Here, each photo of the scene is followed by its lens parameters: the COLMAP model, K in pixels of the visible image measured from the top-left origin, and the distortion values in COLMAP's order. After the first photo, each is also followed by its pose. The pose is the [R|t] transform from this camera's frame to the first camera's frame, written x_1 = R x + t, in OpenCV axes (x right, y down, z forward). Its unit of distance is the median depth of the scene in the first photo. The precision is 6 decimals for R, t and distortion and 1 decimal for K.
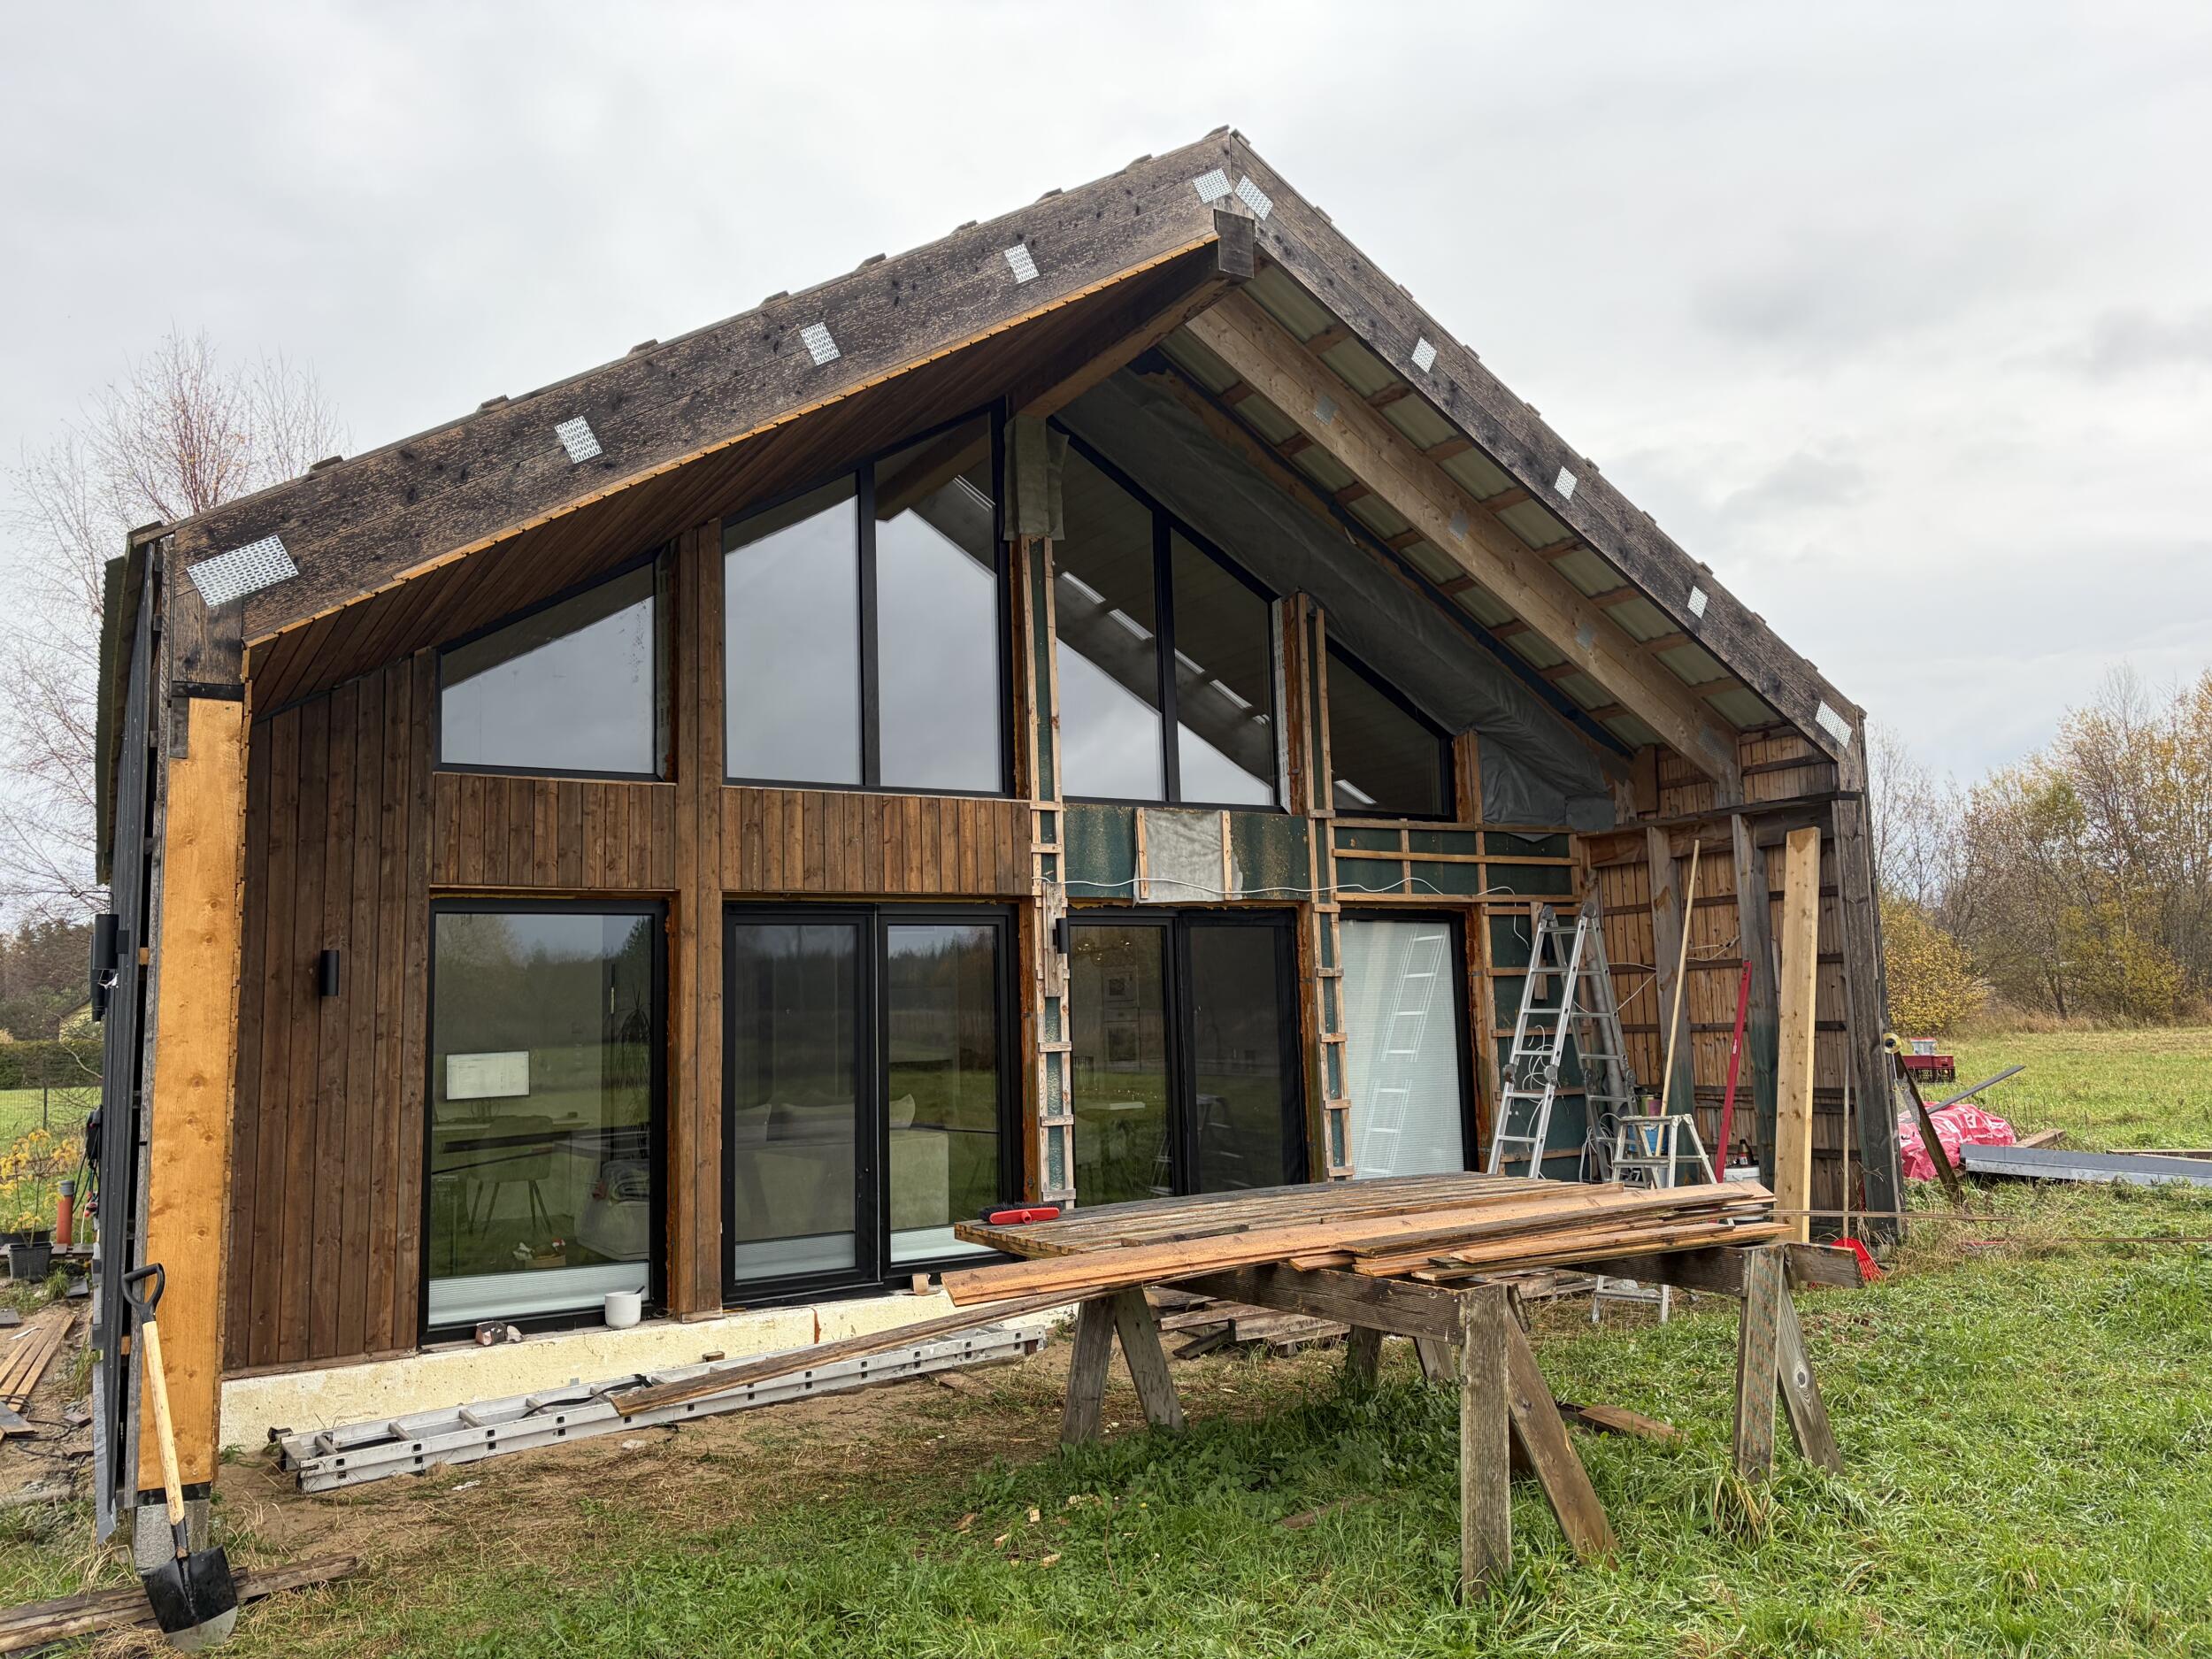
lens RADIAL K [[1658.7, 0, 1106.0], [0, 1658.7, 829.5], [0, 0, 1]] dist [0.080962, -0.102575]
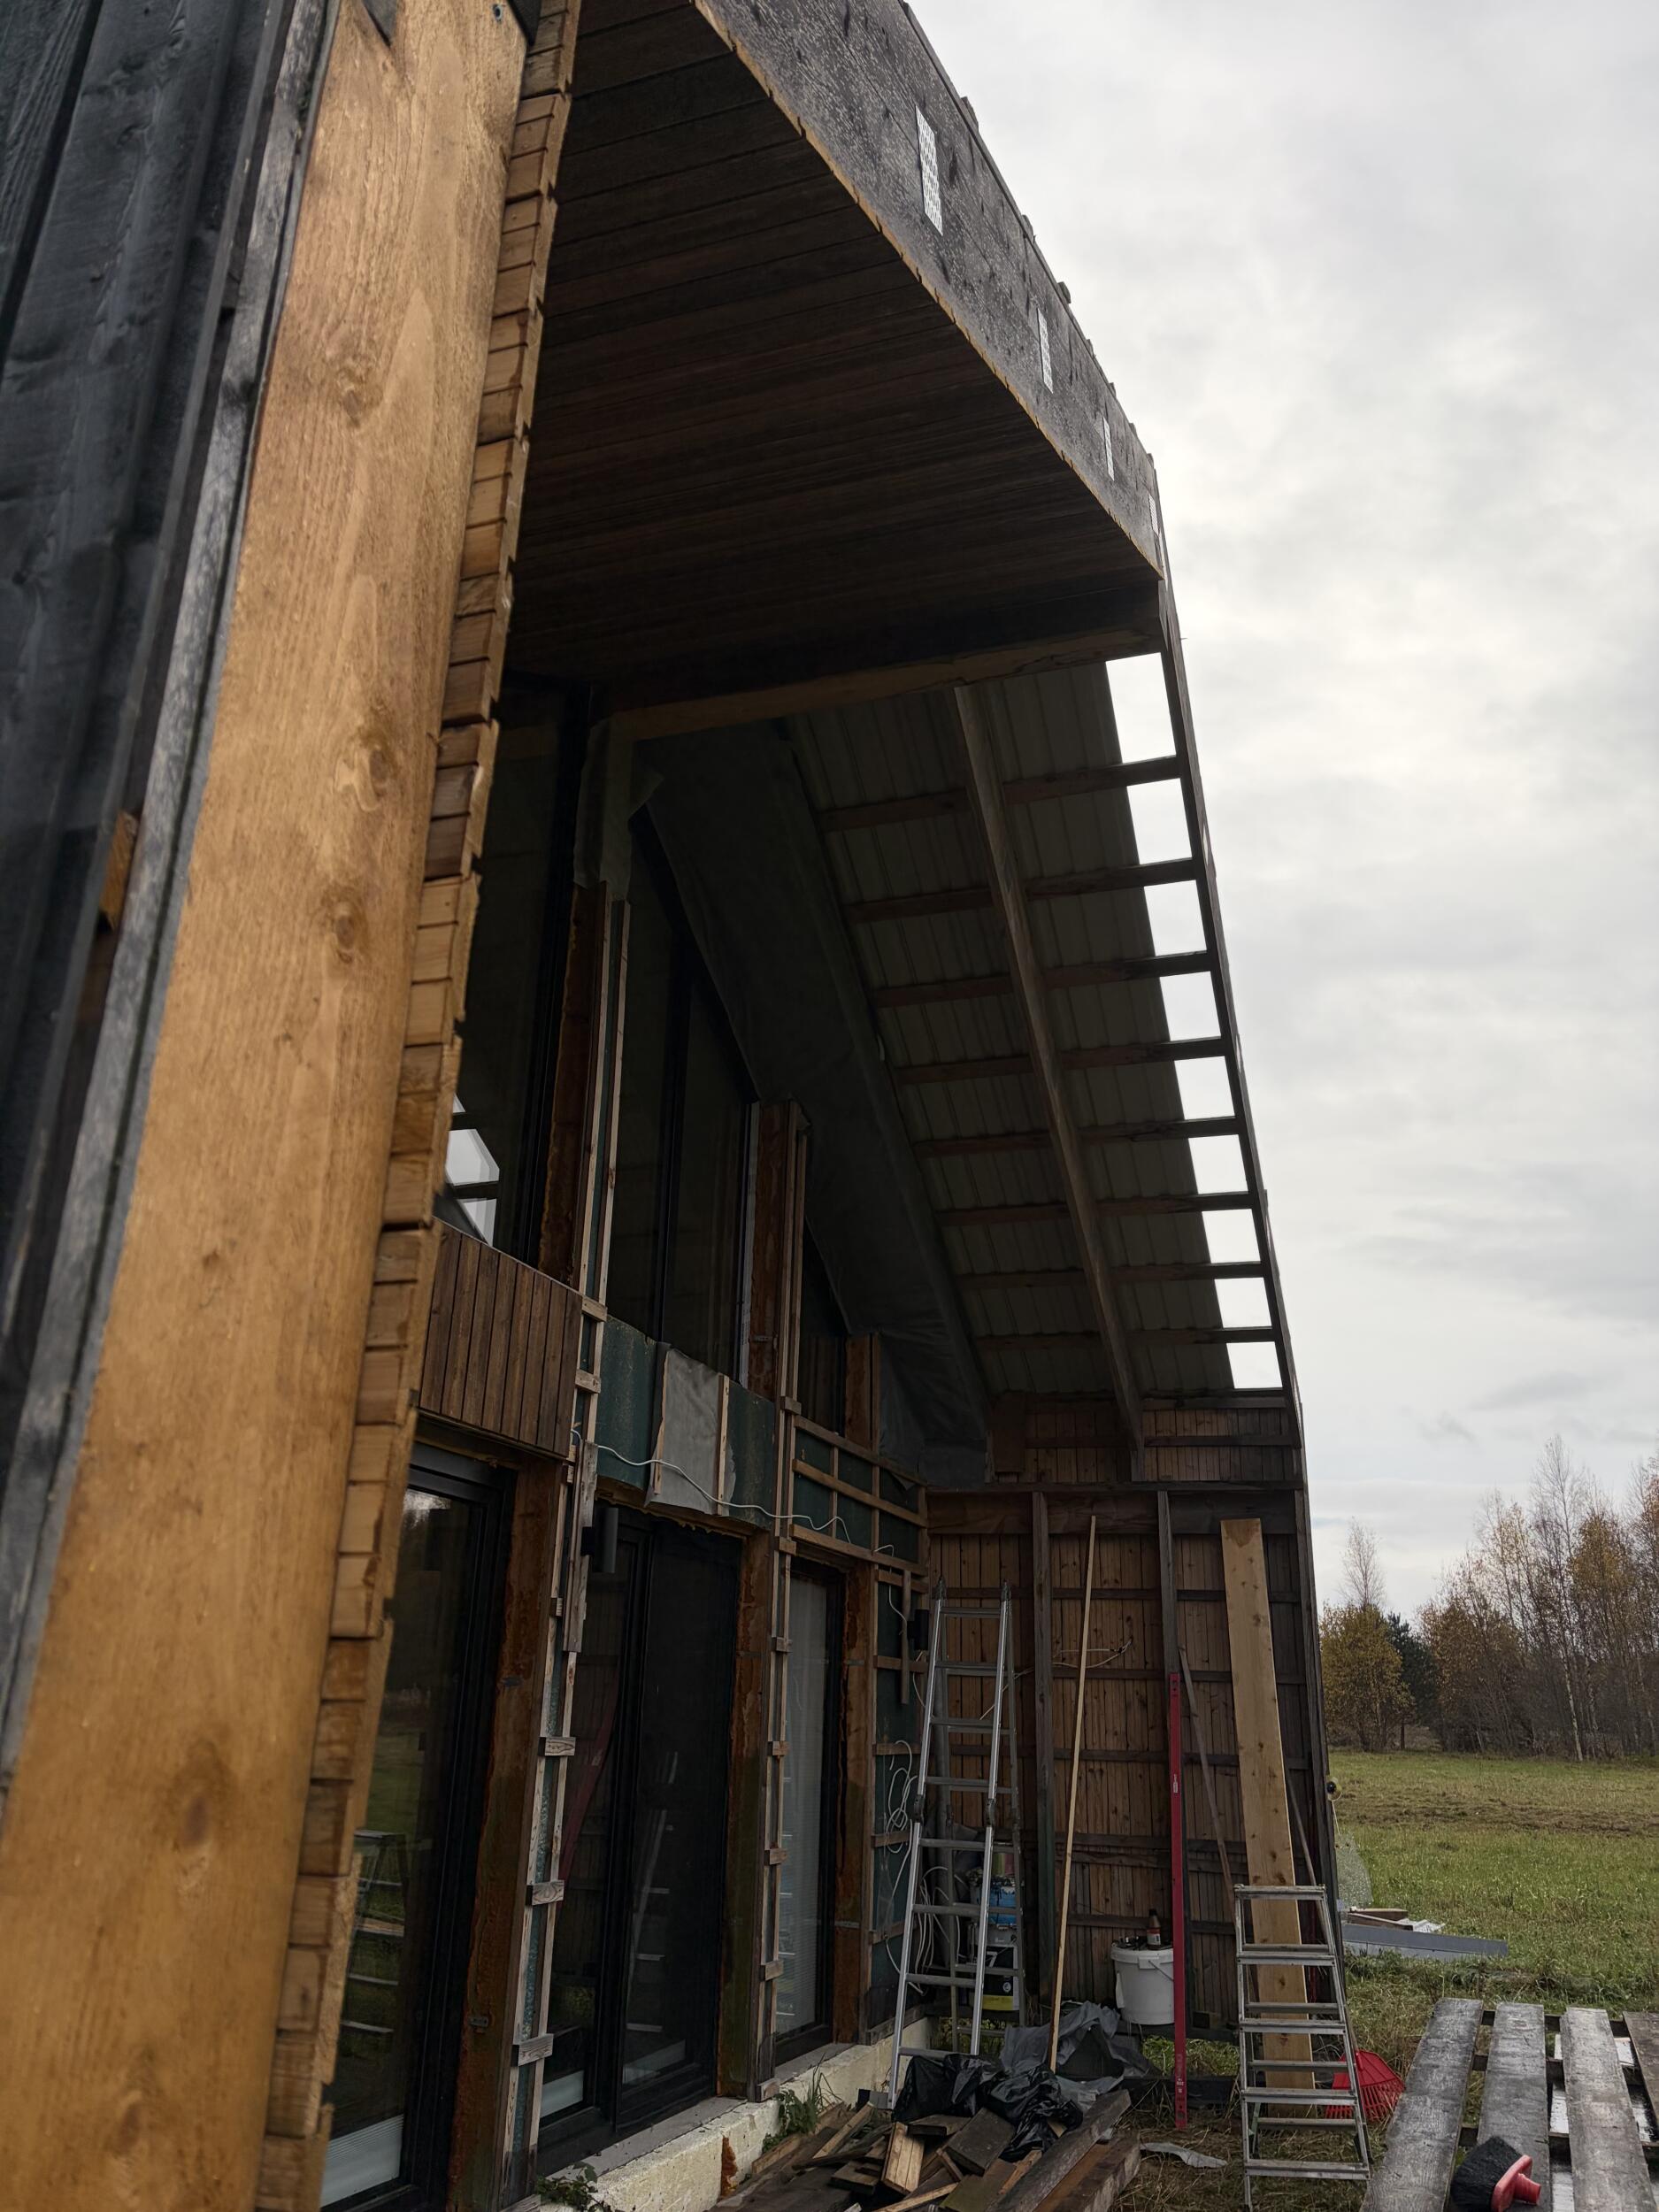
lens RADIAL K [[1658.7, 0, 829.5], [0, 1658.7, 1106.0], [0, 0, 1]] dist [0.080962, -0.102575]
pose [[0.751418, 0.279326, 0.597786, -0.314355], [-0.129501, 0.950786, -0.281488, 0.065639], [-0.646994, 0.134101, 0.750610, 0.441660]]
